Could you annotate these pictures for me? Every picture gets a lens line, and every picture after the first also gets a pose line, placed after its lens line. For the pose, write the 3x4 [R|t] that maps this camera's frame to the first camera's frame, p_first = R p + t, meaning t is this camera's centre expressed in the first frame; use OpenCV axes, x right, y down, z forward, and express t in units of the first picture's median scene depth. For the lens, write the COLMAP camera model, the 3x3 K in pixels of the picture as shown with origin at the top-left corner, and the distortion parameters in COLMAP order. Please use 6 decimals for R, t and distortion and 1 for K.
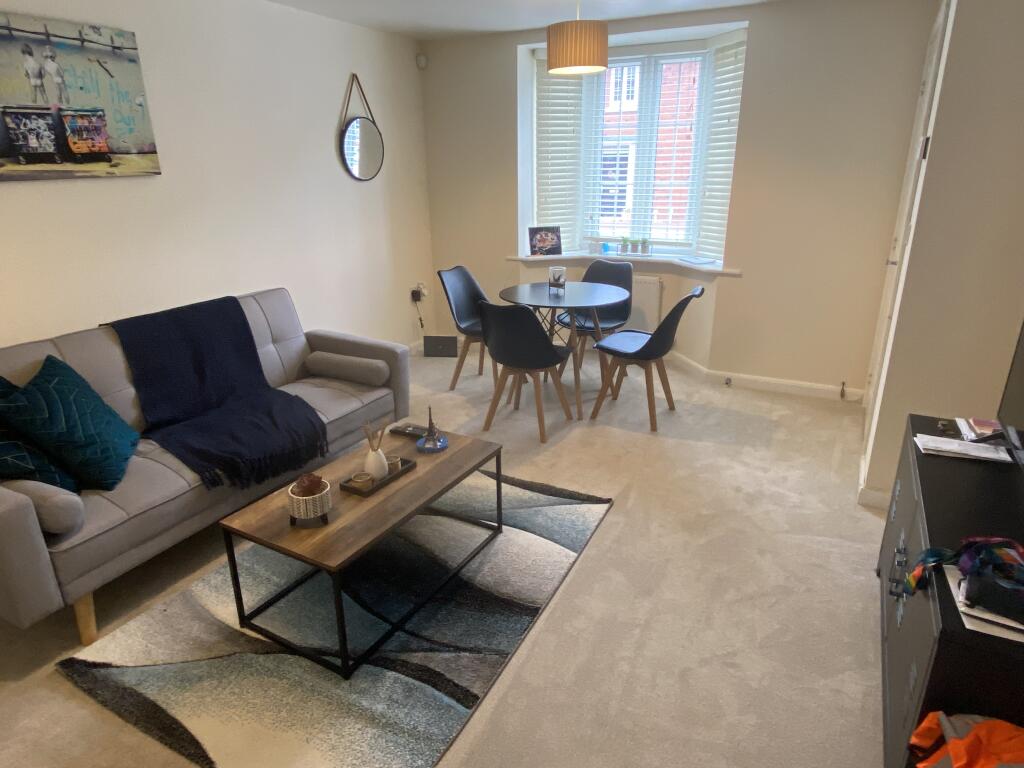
lens RADIAL K [[623.6, 0, 514.5], [0, 623.6, 381.1], [0, 0, 1]] dist [-0.018213, -0.007458]
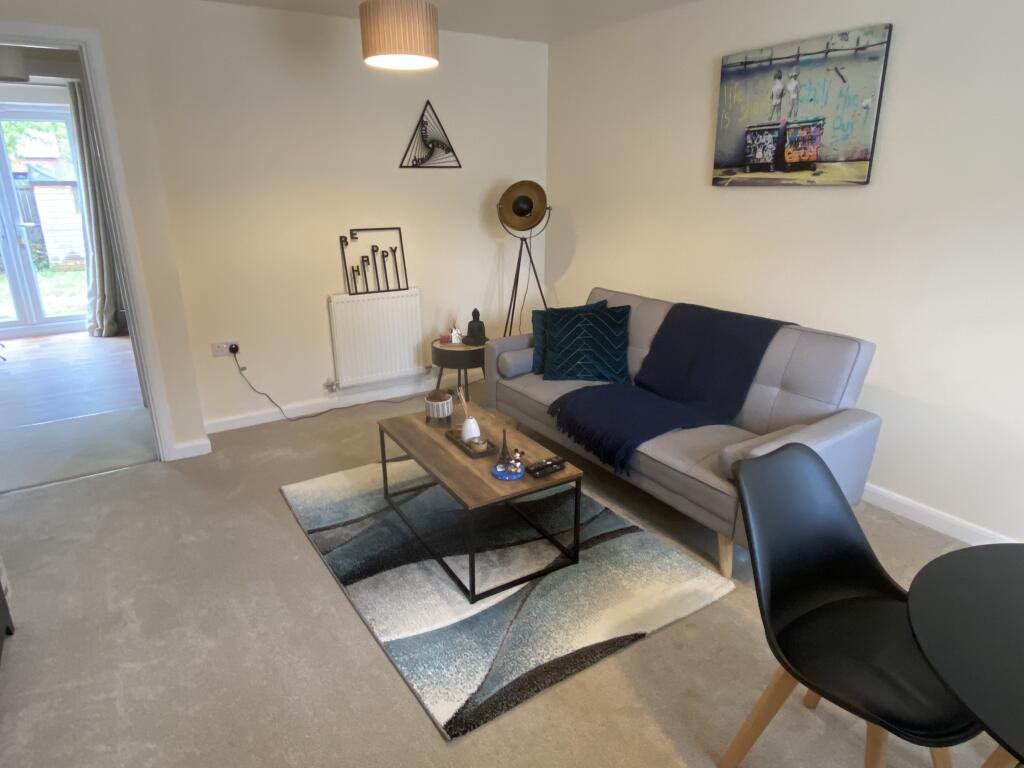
lens RADIAL K [[623.6, 0, 513.6], [0, 623.6, 386.4], [0, 0, 1]] dist [-0.018213, -0.007458]
pose [[-0.493849, 0.273159, -0.825529, 0.551761], [-0.282693, 0.847370, 0.449499, -0.393922], [0.822313, 0.455356, -0.341252, 1.165018]]
